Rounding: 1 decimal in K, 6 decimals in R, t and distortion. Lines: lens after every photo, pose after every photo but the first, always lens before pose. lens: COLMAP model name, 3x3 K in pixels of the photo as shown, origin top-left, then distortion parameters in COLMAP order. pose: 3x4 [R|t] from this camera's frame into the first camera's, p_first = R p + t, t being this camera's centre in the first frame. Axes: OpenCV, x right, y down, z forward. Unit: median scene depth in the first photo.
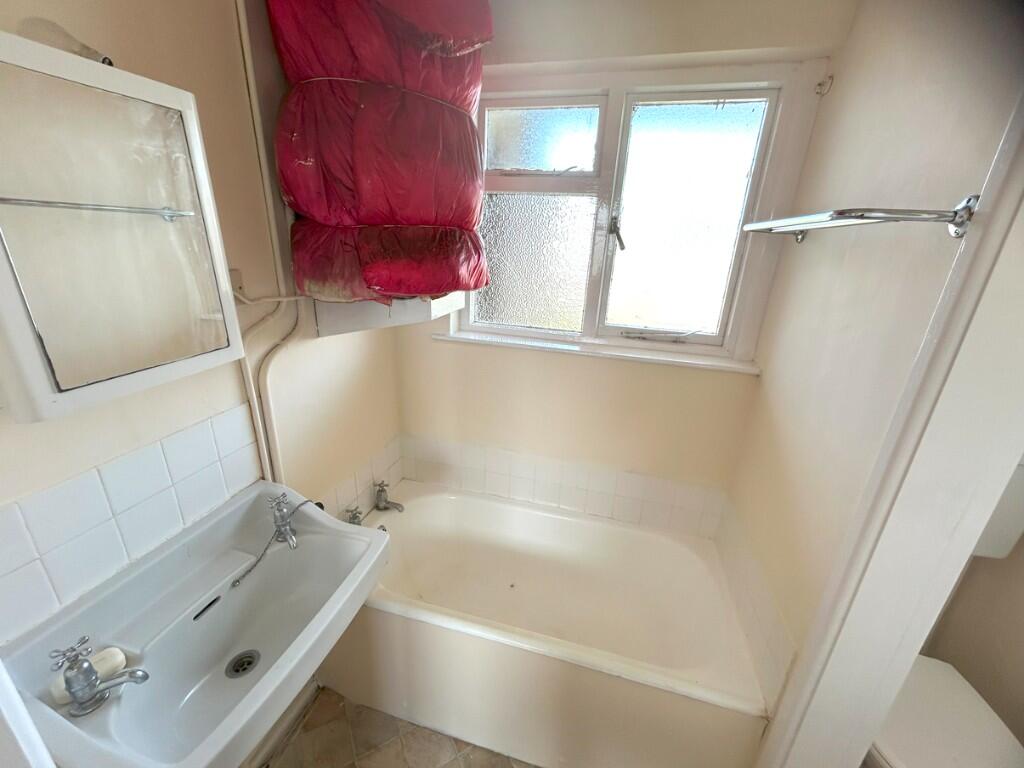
lens RADIAL K [[410.7, 0, 507.3], [0, 410.7, 384.6], [0, 0, 1]] dist [-0.002891, -0.000762]
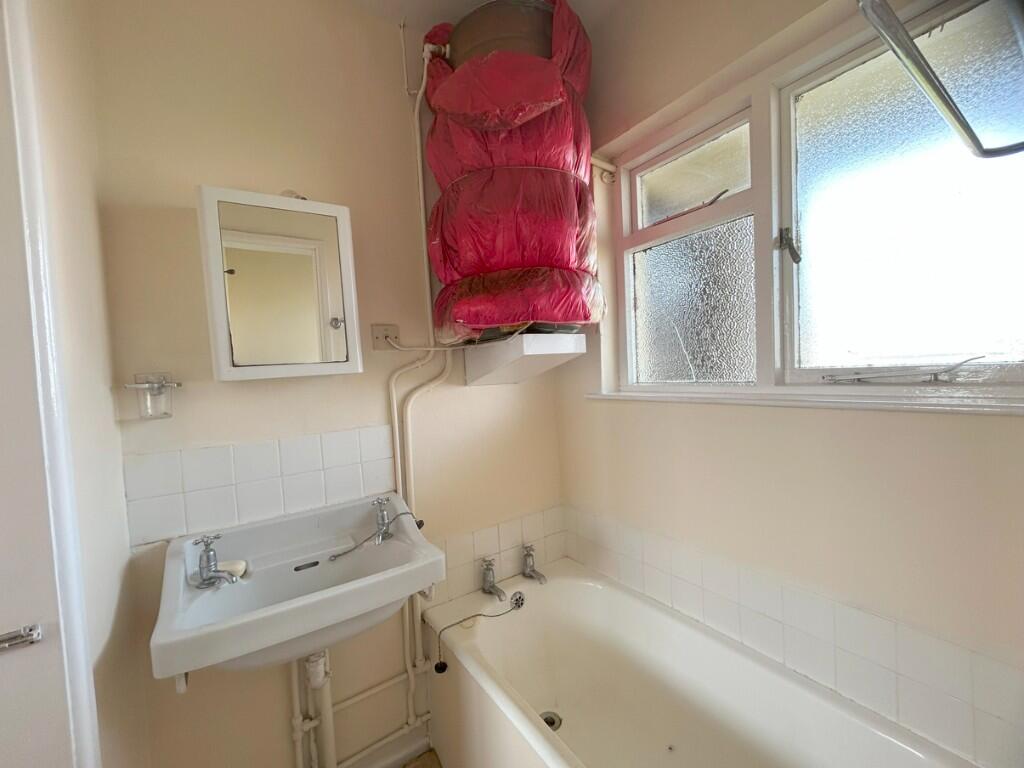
lens RADIAL K [[410.7, 0, 508.1], [0, 410.7, 384.8], [0, 0, 1]] dist [-0.002891, -0.000762]
pose [[0.755077, -0.056115, -0.653231, 0.469566], [-0.140731, 0.959236, -0.245075, 0.180306], [0.640355, 0.276980, 0.716399, 0.261799]]
